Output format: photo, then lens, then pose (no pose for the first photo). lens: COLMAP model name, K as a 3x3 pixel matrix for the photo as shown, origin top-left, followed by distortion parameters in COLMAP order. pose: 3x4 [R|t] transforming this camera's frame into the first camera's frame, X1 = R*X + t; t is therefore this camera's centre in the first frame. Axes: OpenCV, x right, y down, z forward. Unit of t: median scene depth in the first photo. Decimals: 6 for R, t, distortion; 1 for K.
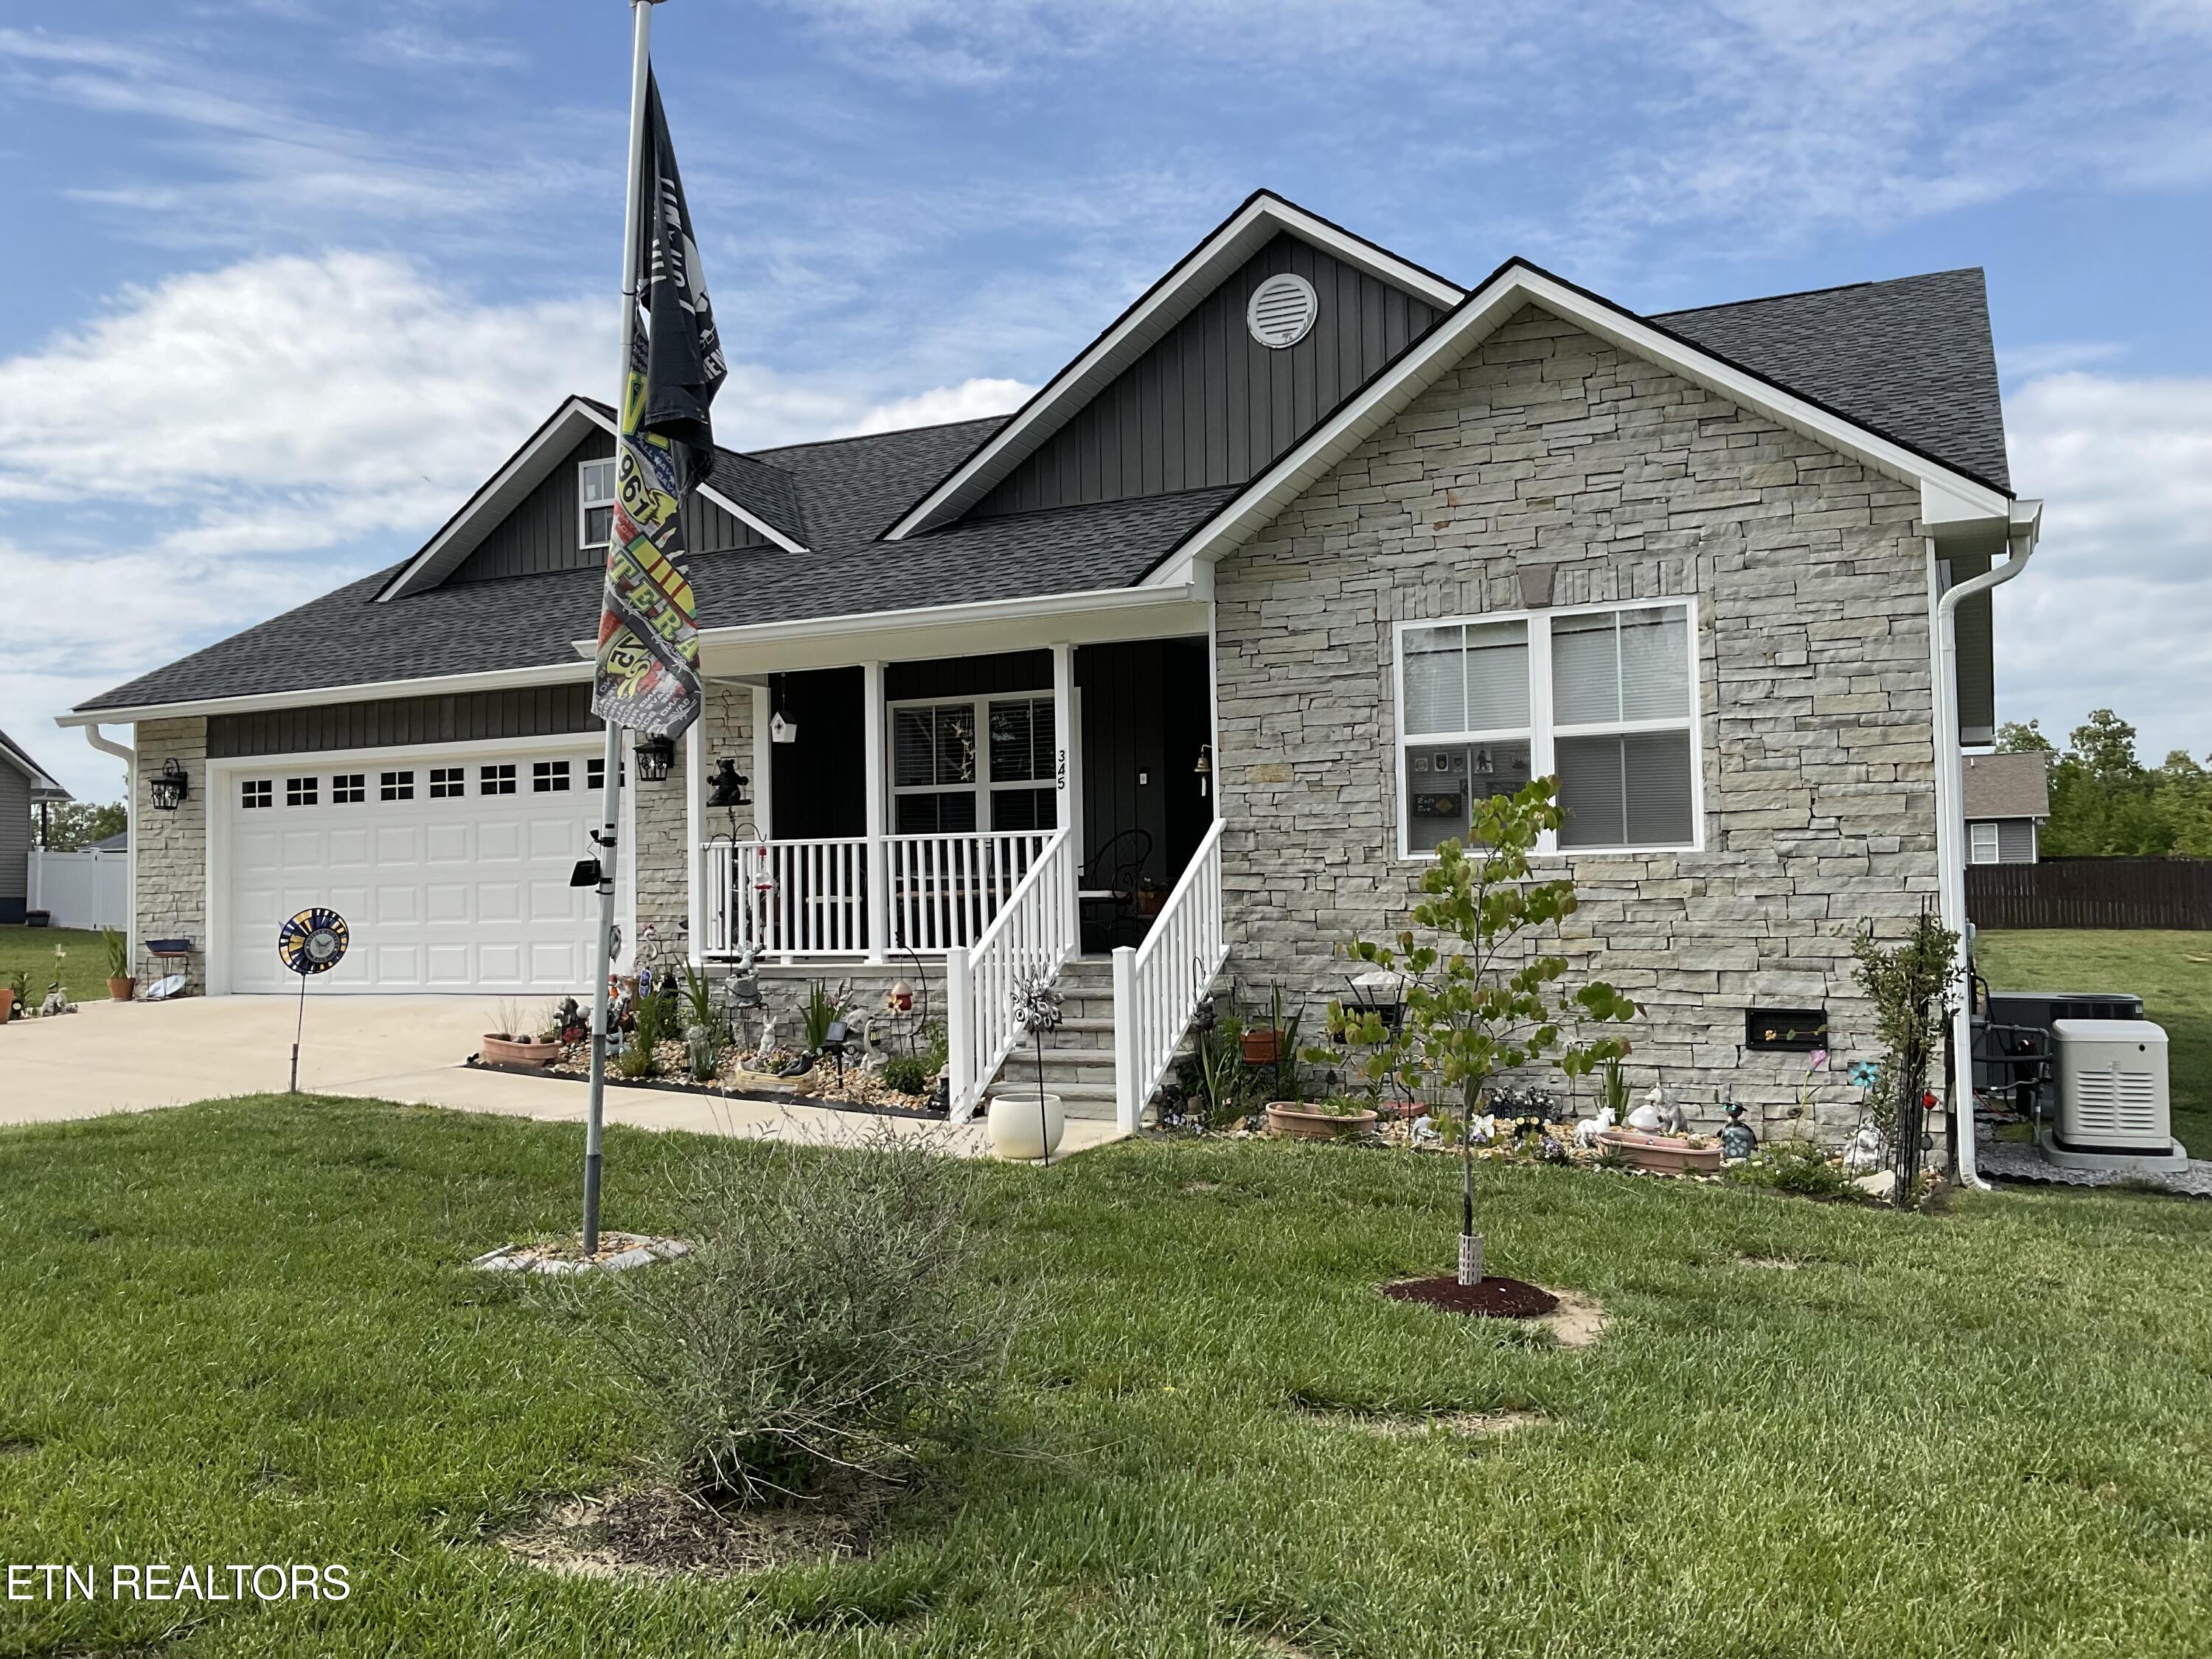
lens RADIAL K [[1844.8, 0, 1085.1], [0, 1844.8, 827.9], [0, 0, 1]] dist [0.046573, -0.078321]
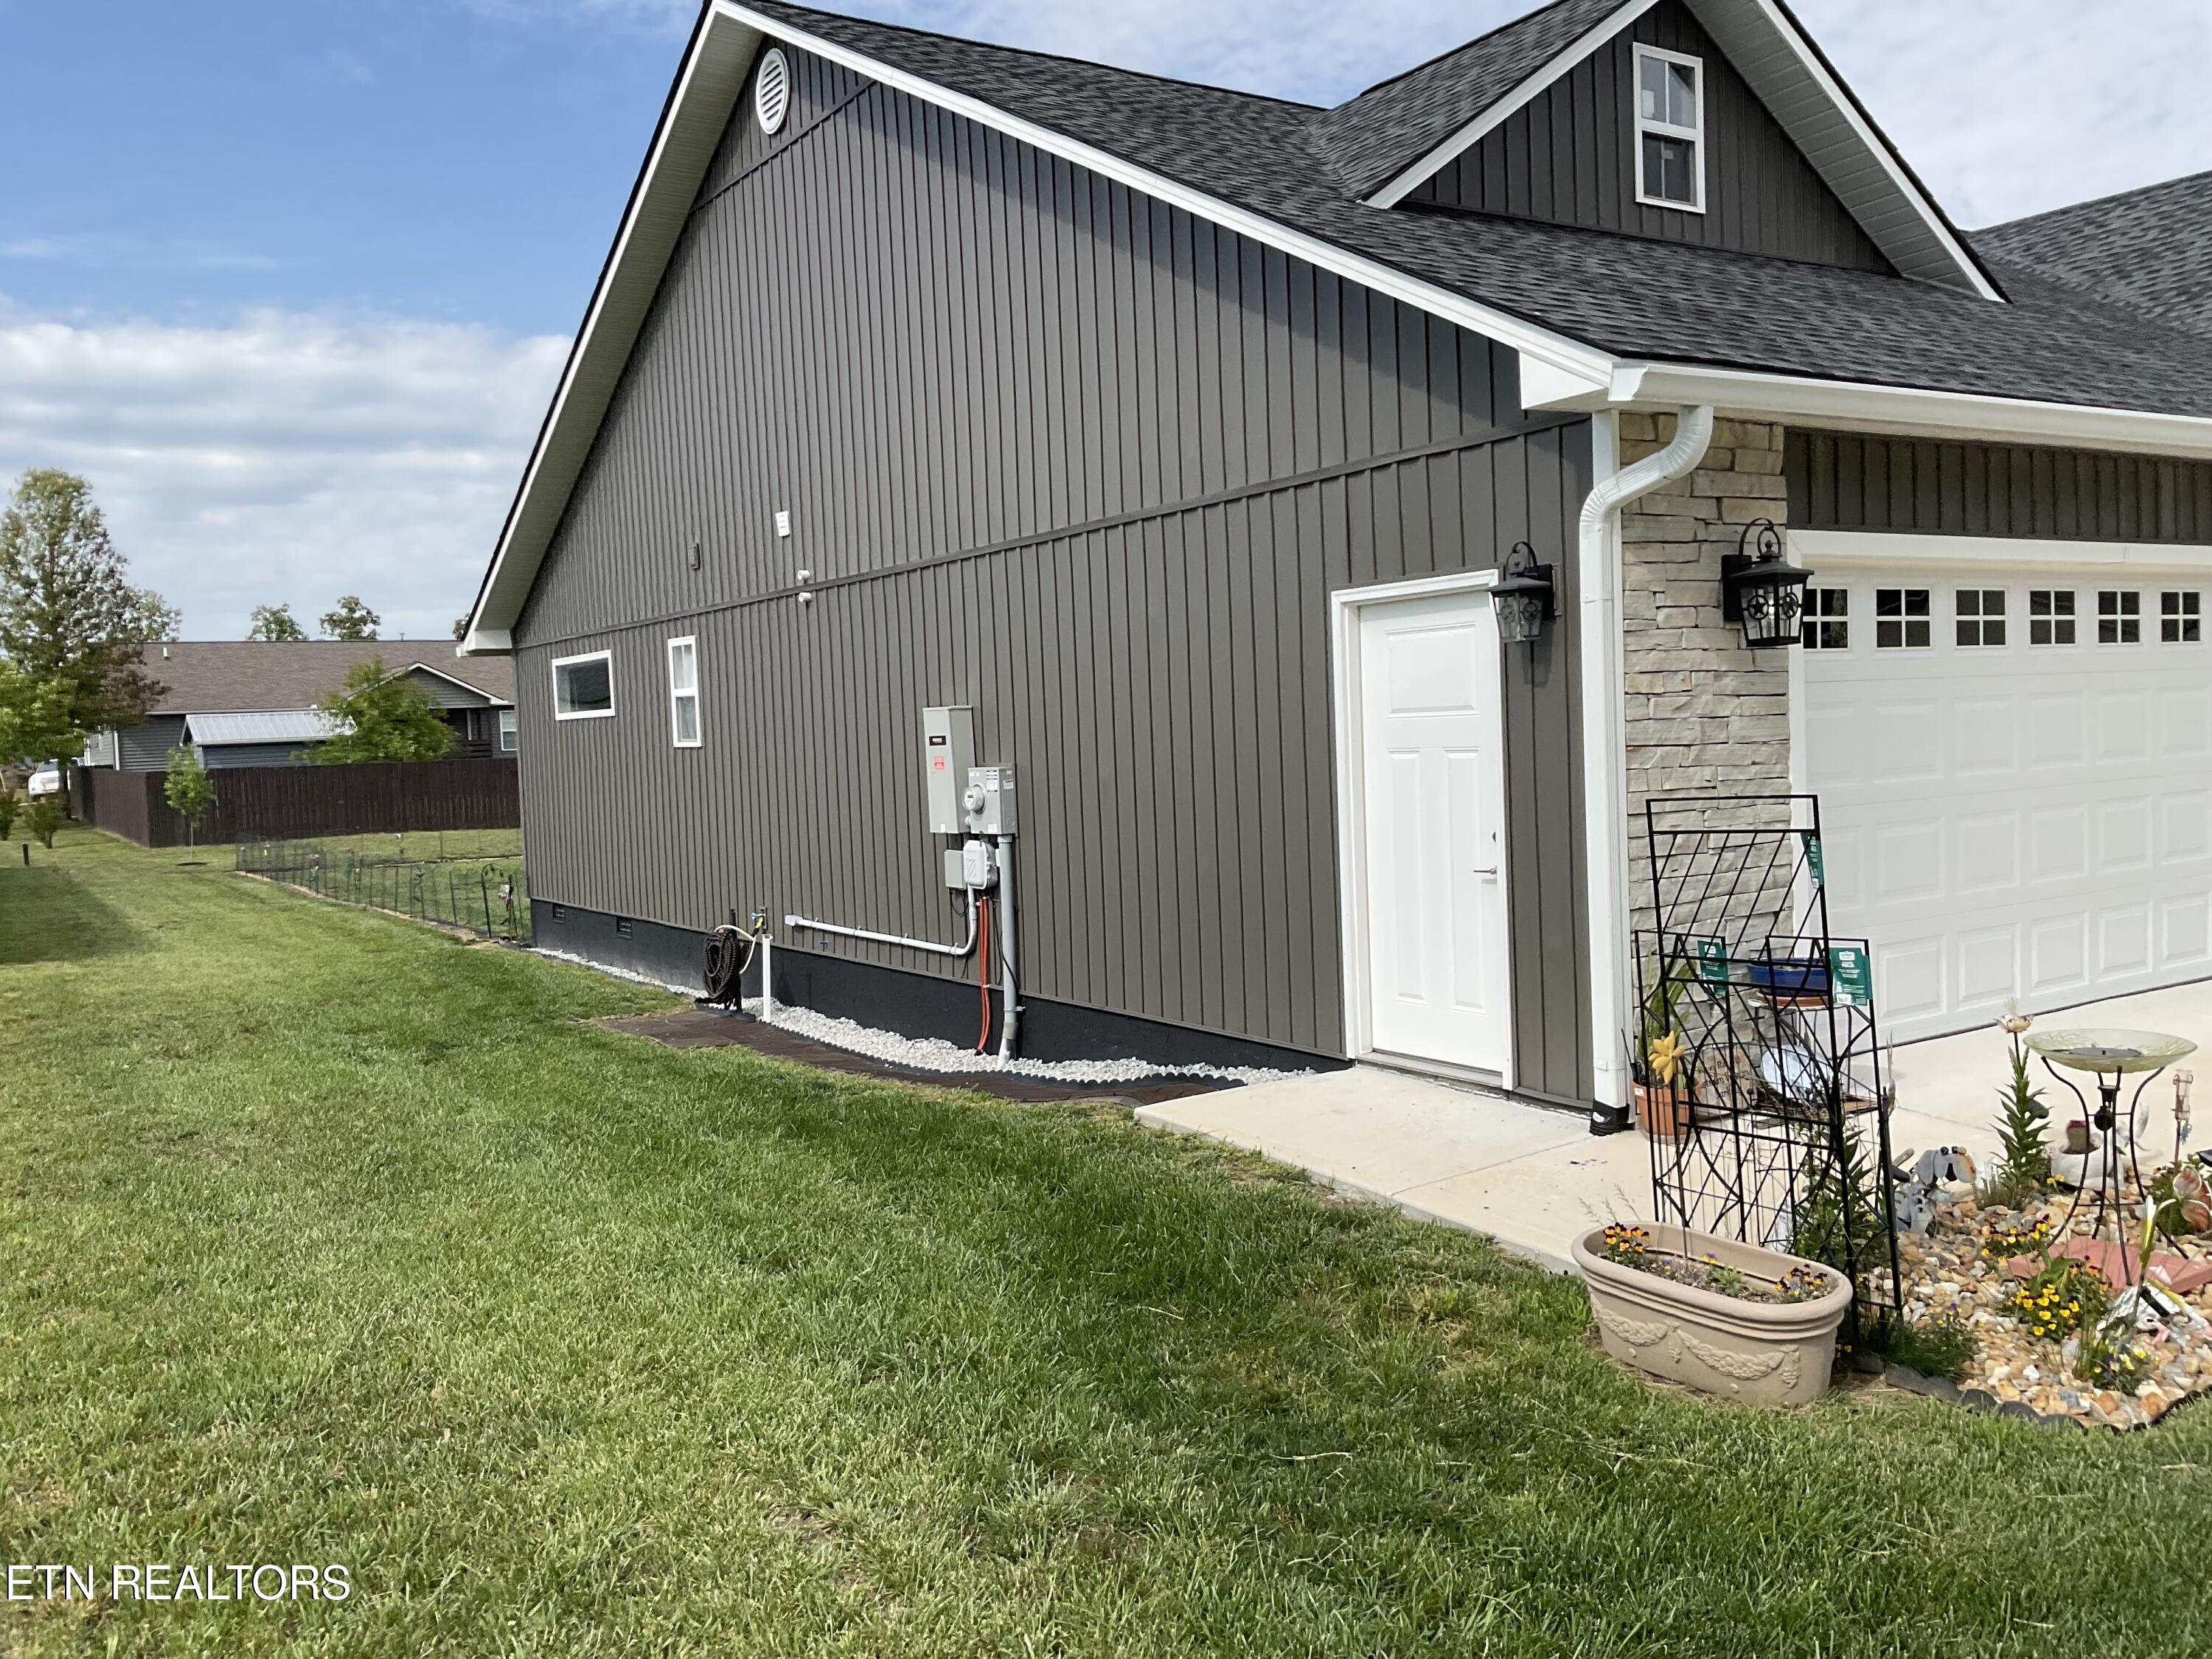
lens RADIAL K [[1844.8, 0, 1085.1], [0, 1844.8, 827.9], [0, 0, 1]] dist [0.046573, -0.078321]
pose [[0.534571, -0.046157, 0.843862, -1.444279], [-0.006815, 0.998240, 0.058918, 0.010700], [-0.845096, -0.037246, 0.533315, 1.432030]]
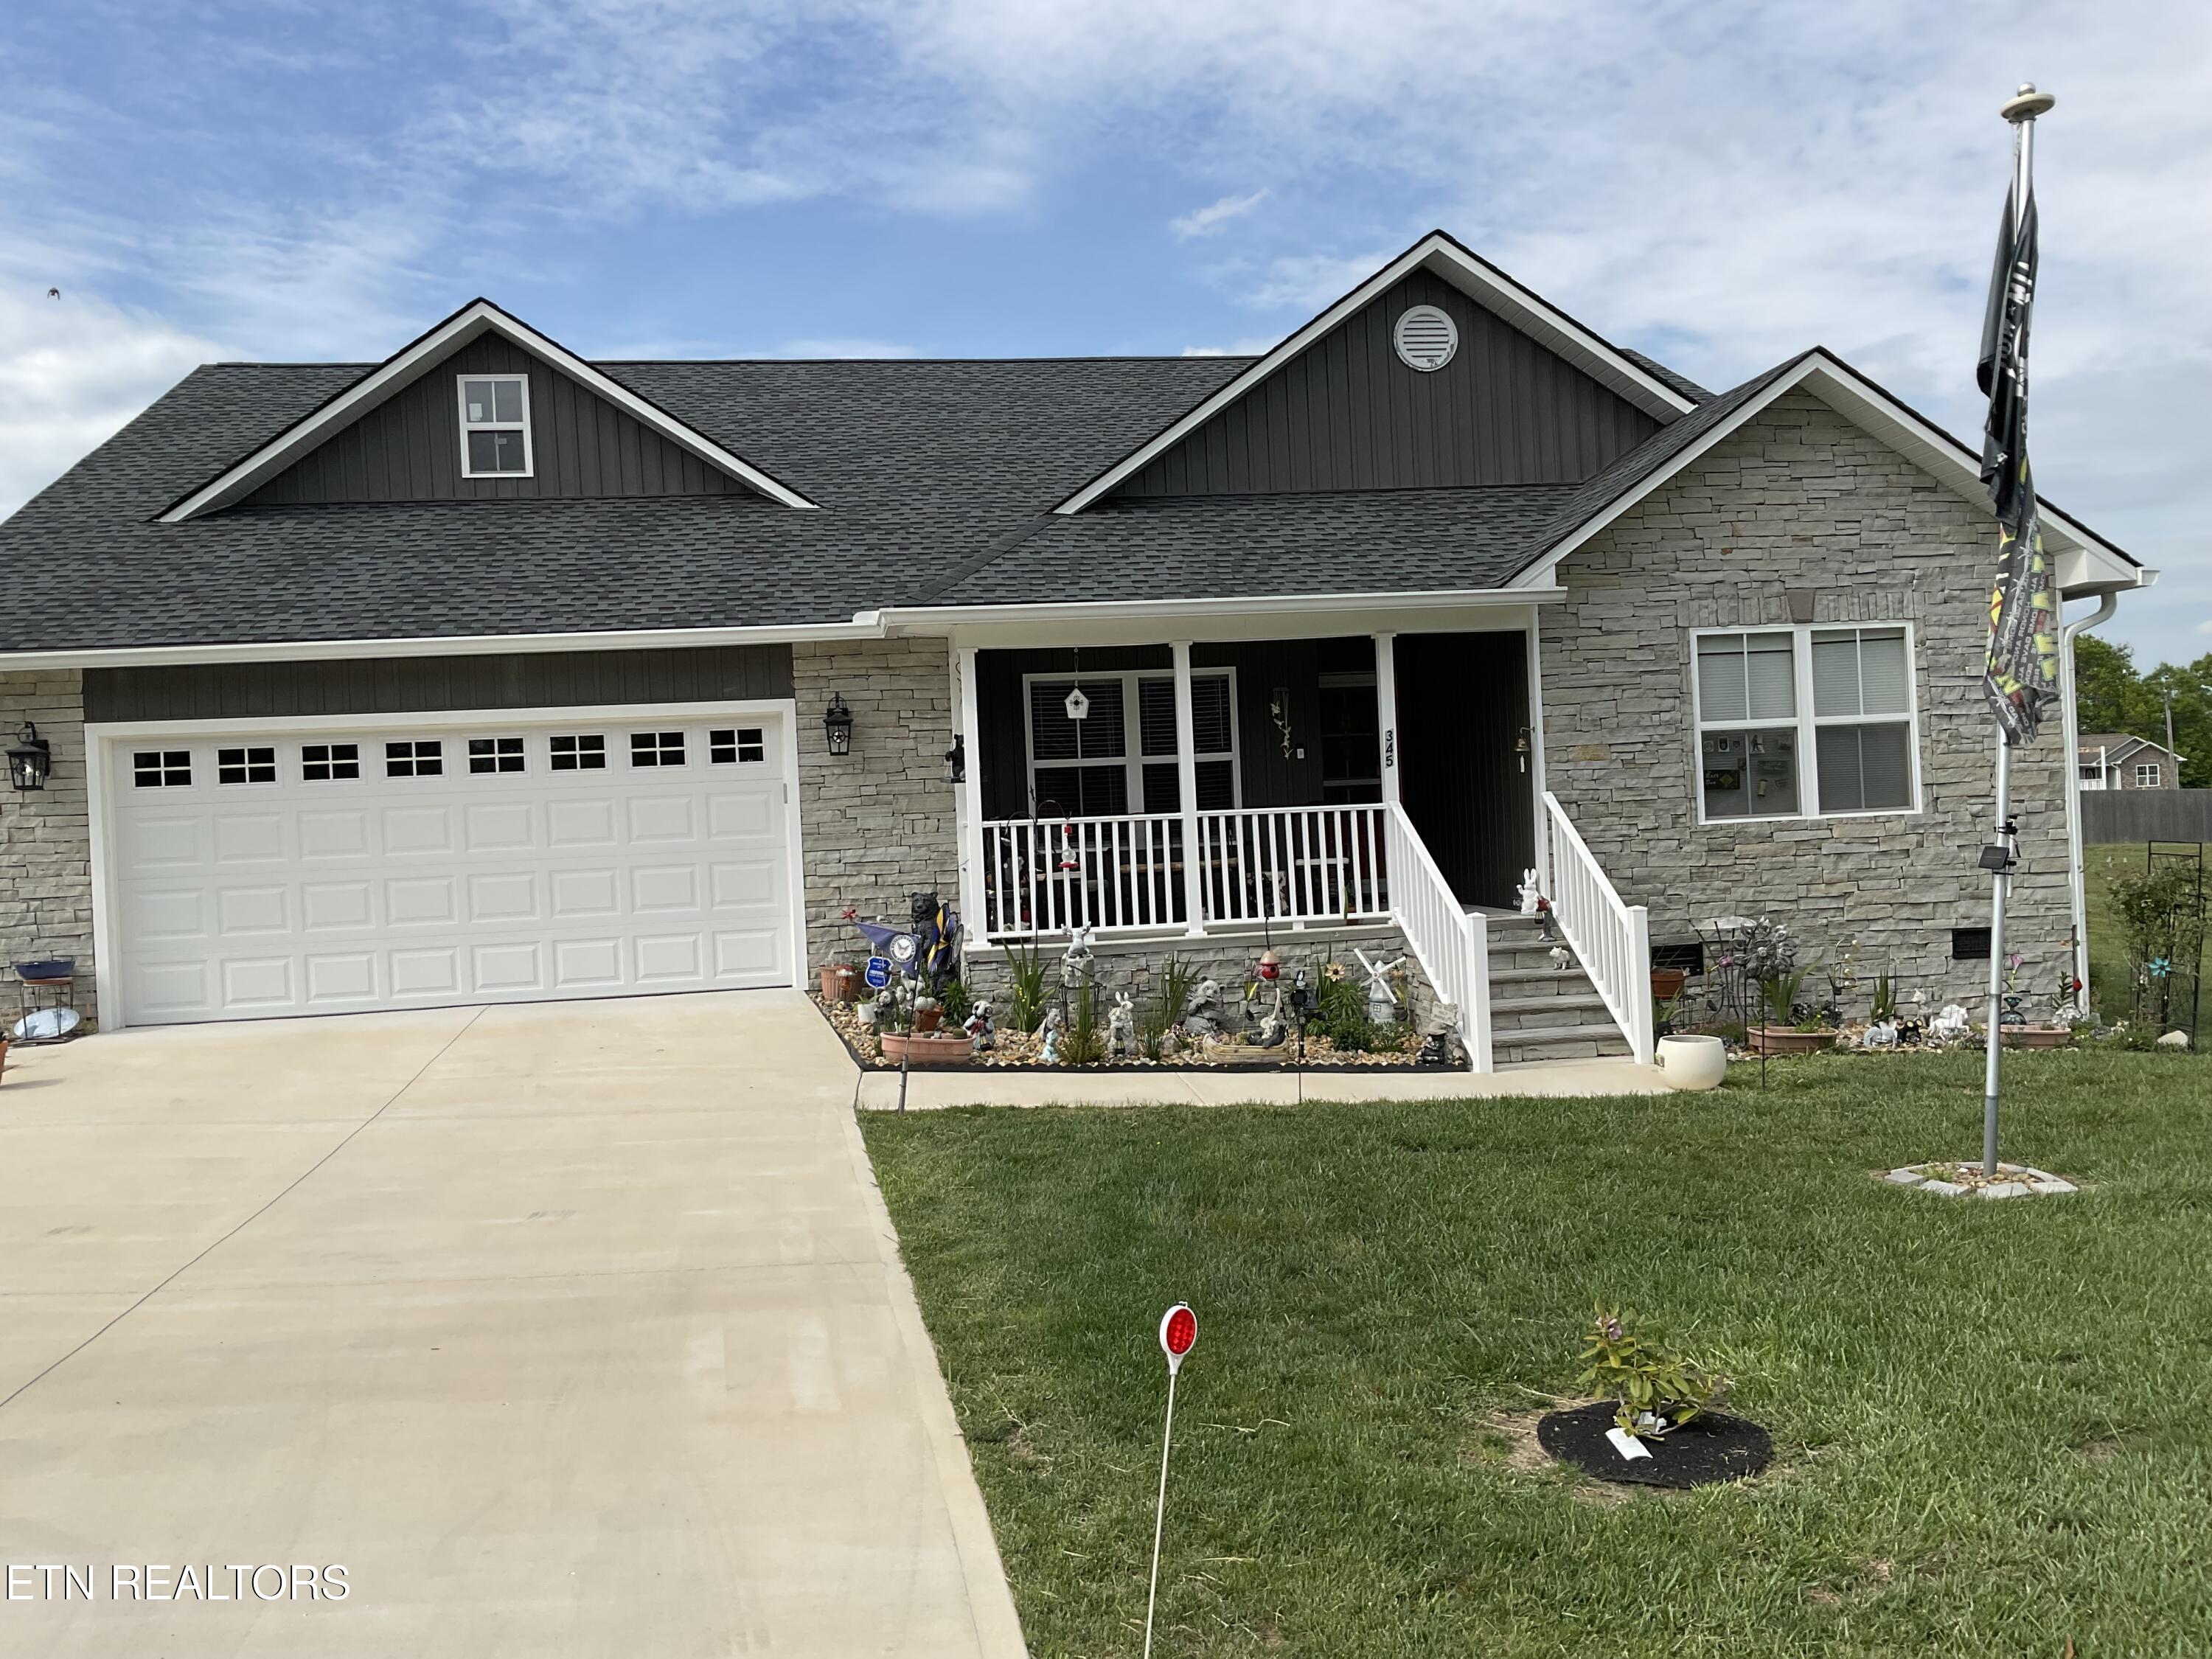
lens RADIAL K [[1844.8, 0, 1085.1], [0, 1844.8, 827.9], [0, 0, 1]] dist [0.046573, -0.078321]
pose [[0.825239, -0.022152, 0.564349, -0.892660], [0.008512, 0.999605, 0.026790, -0.017391], [-0.564720, -0.017304, 0.825101, 0.231330]]
